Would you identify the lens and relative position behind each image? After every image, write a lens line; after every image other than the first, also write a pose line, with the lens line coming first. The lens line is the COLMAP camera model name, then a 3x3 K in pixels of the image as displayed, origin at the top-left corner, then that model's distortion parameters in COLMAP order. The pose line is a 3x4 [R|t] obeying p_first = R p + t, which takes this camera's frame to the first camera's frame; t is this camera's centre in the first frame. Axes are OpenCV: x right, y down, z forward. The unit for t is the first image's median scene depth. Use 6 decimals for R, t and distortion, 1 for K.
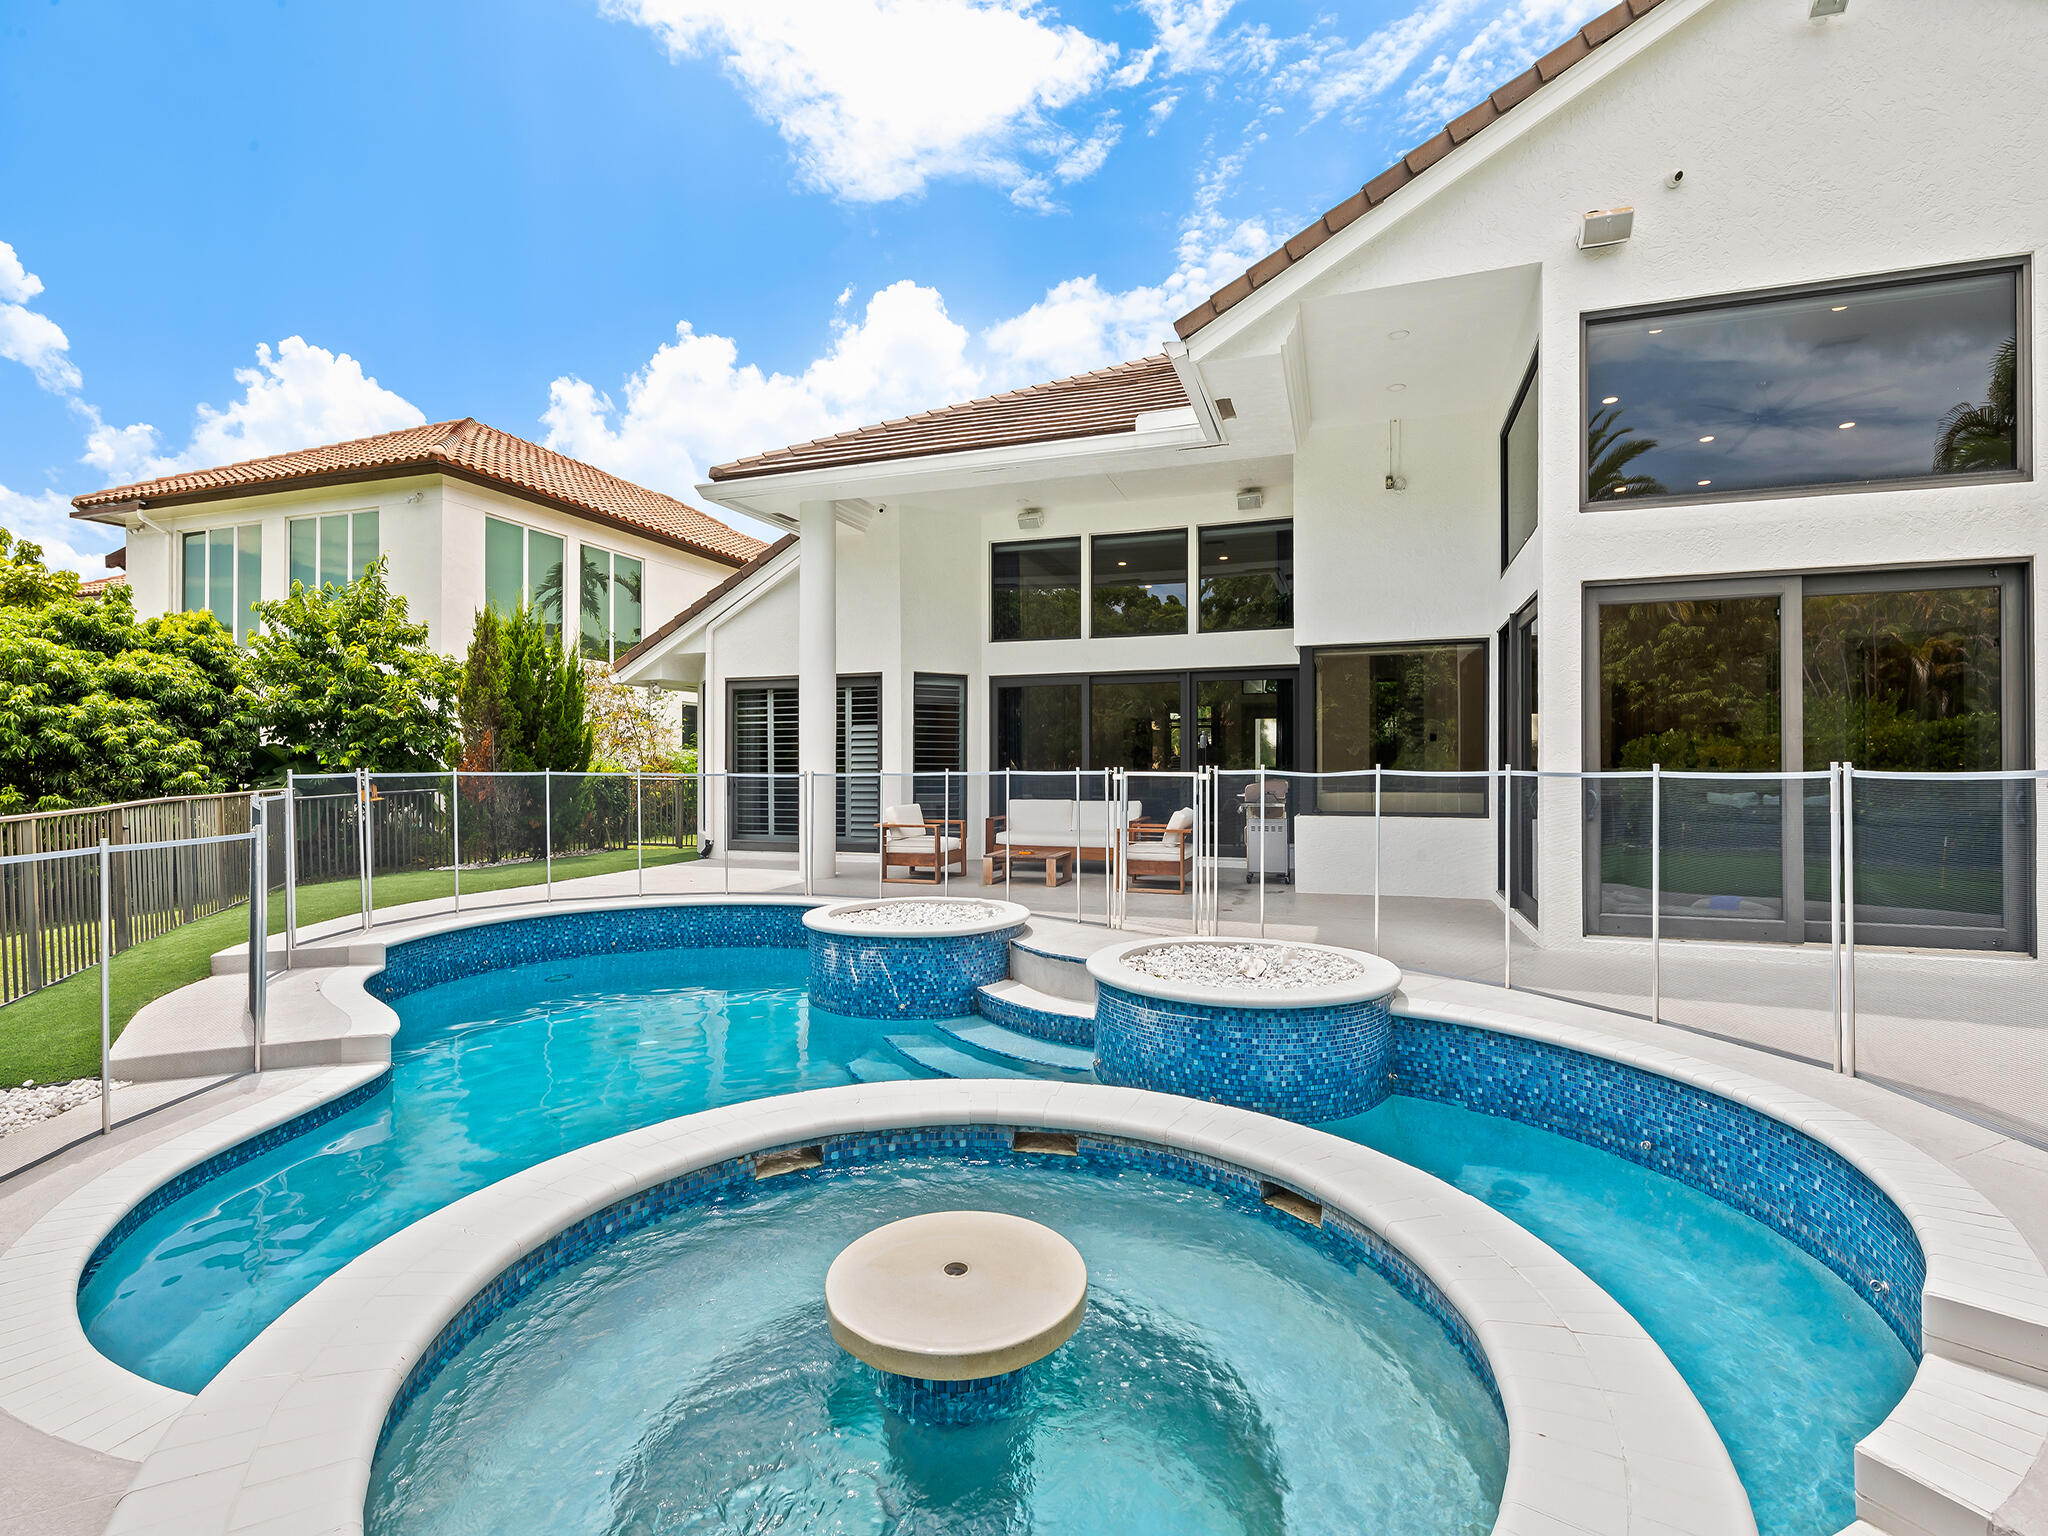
lens RADIAL K [[987.6, 0, 1026.1], [0, 987.6, 765.5], [0, 0, 1]] dist [-0.005983, -0.000349]
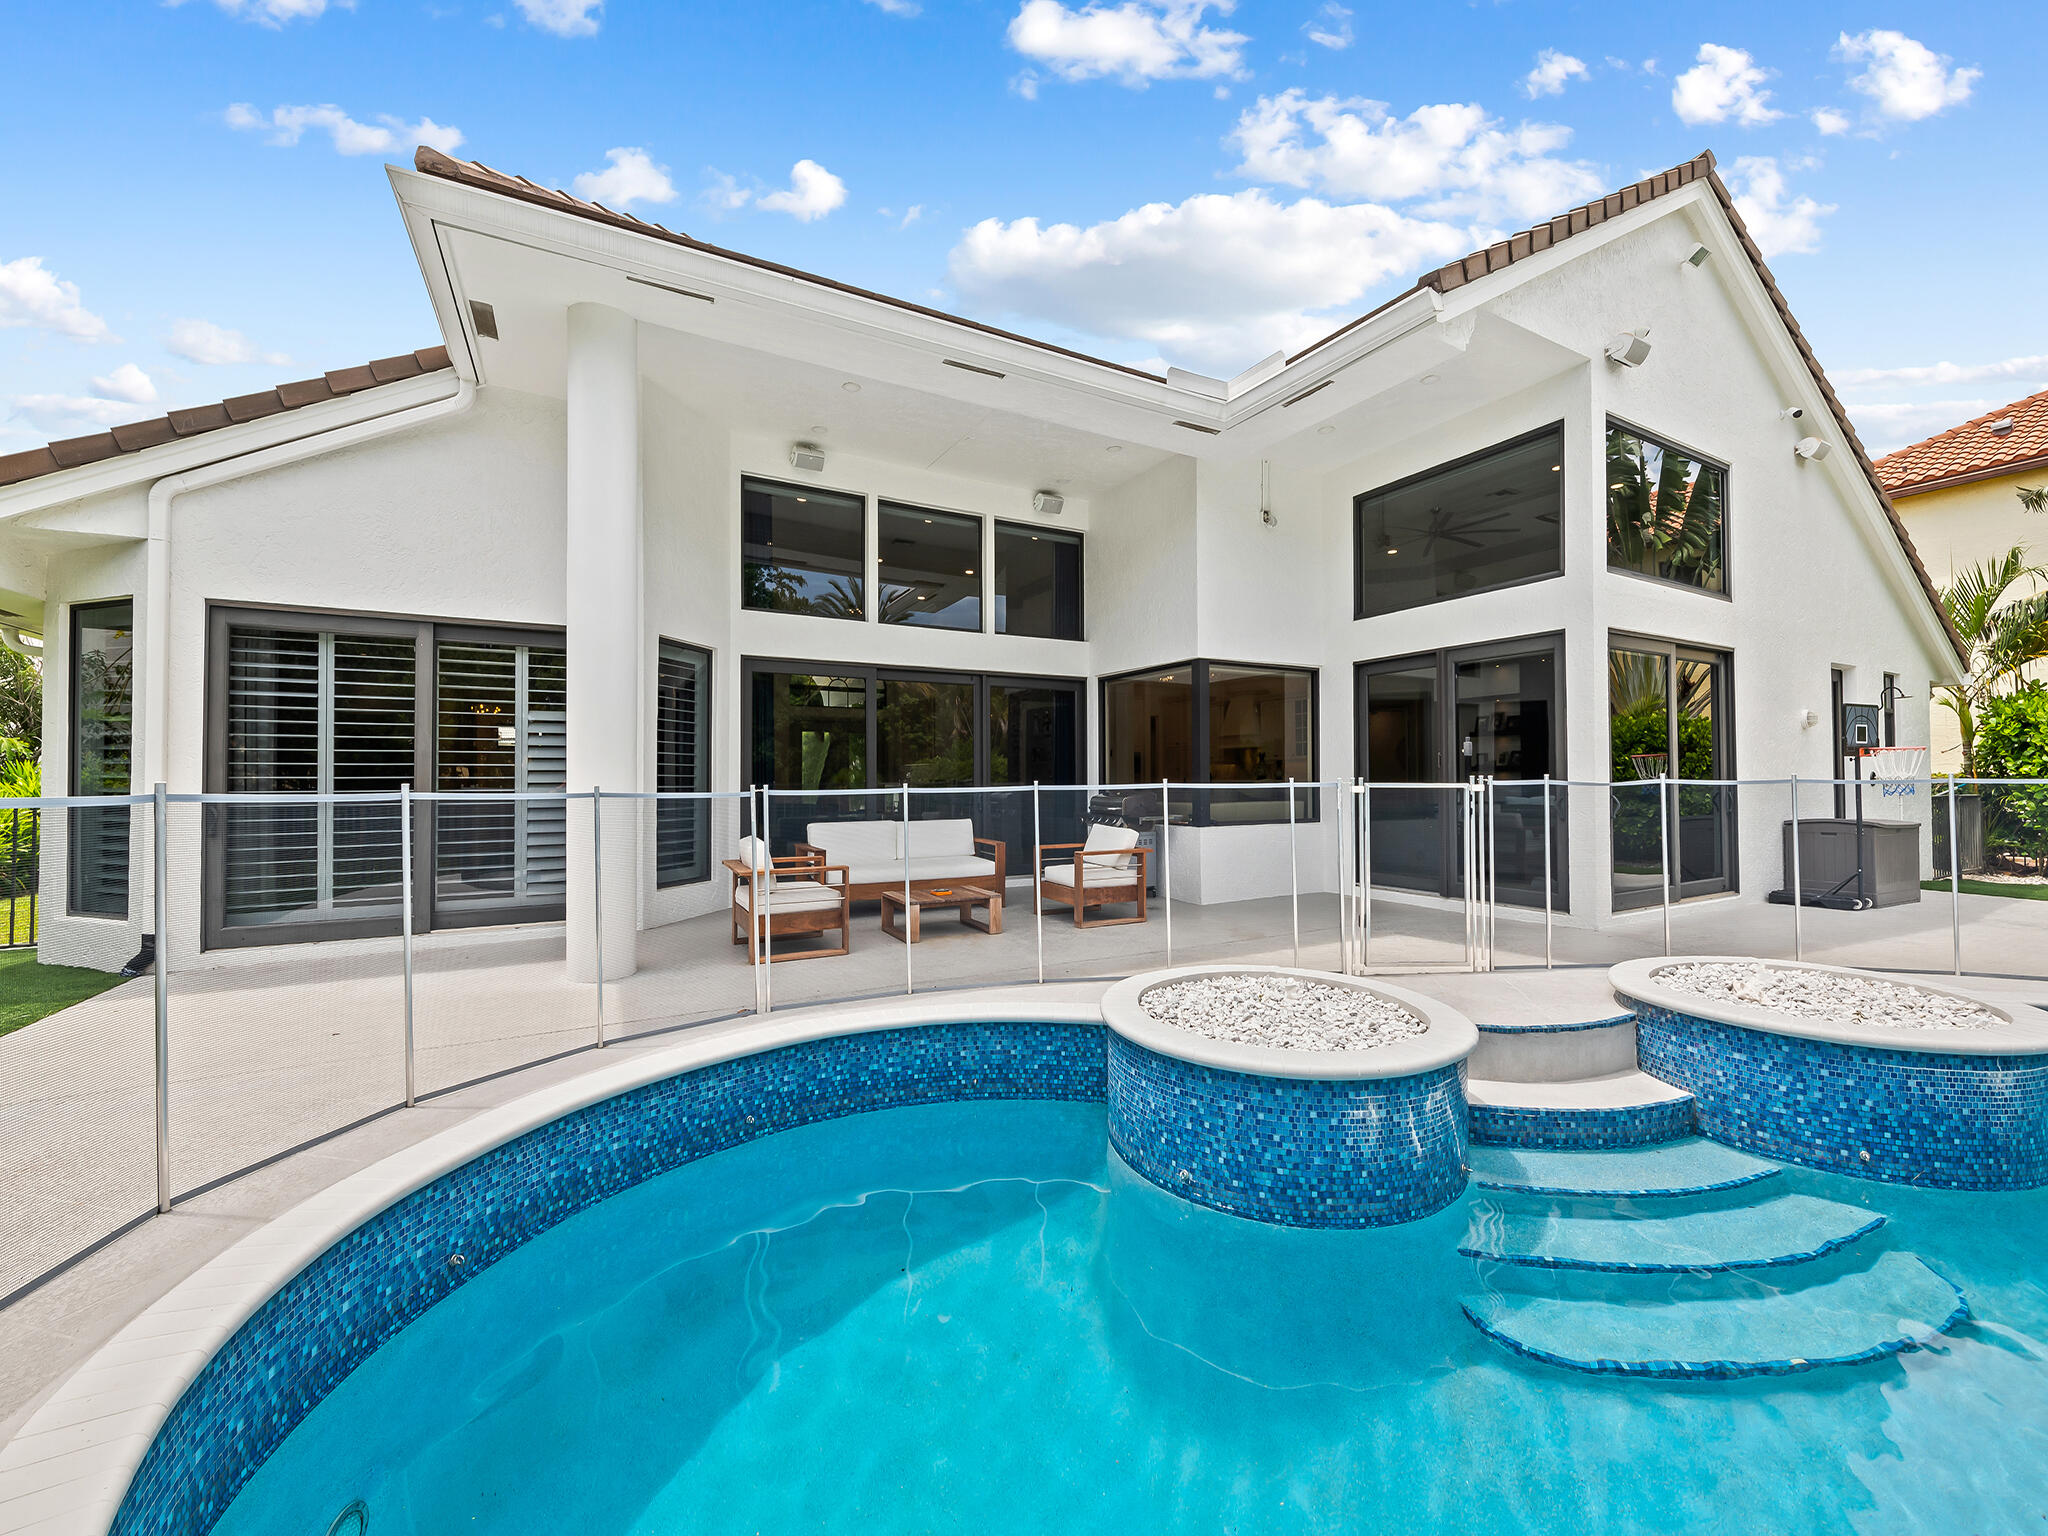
lens RADIAL K [[819.4, 0, 1032.3], [0, 819.4, 775.2], [0, 0, 1]] dist [-0.004304, -0.000644]
pose [[0.662393, 0.006816, 0.749126, -0.371371], [0.000959, 0.999950, -0.009947, 0.003891], [-0.749156, 0.007307, 0.662353, 0.472696]]
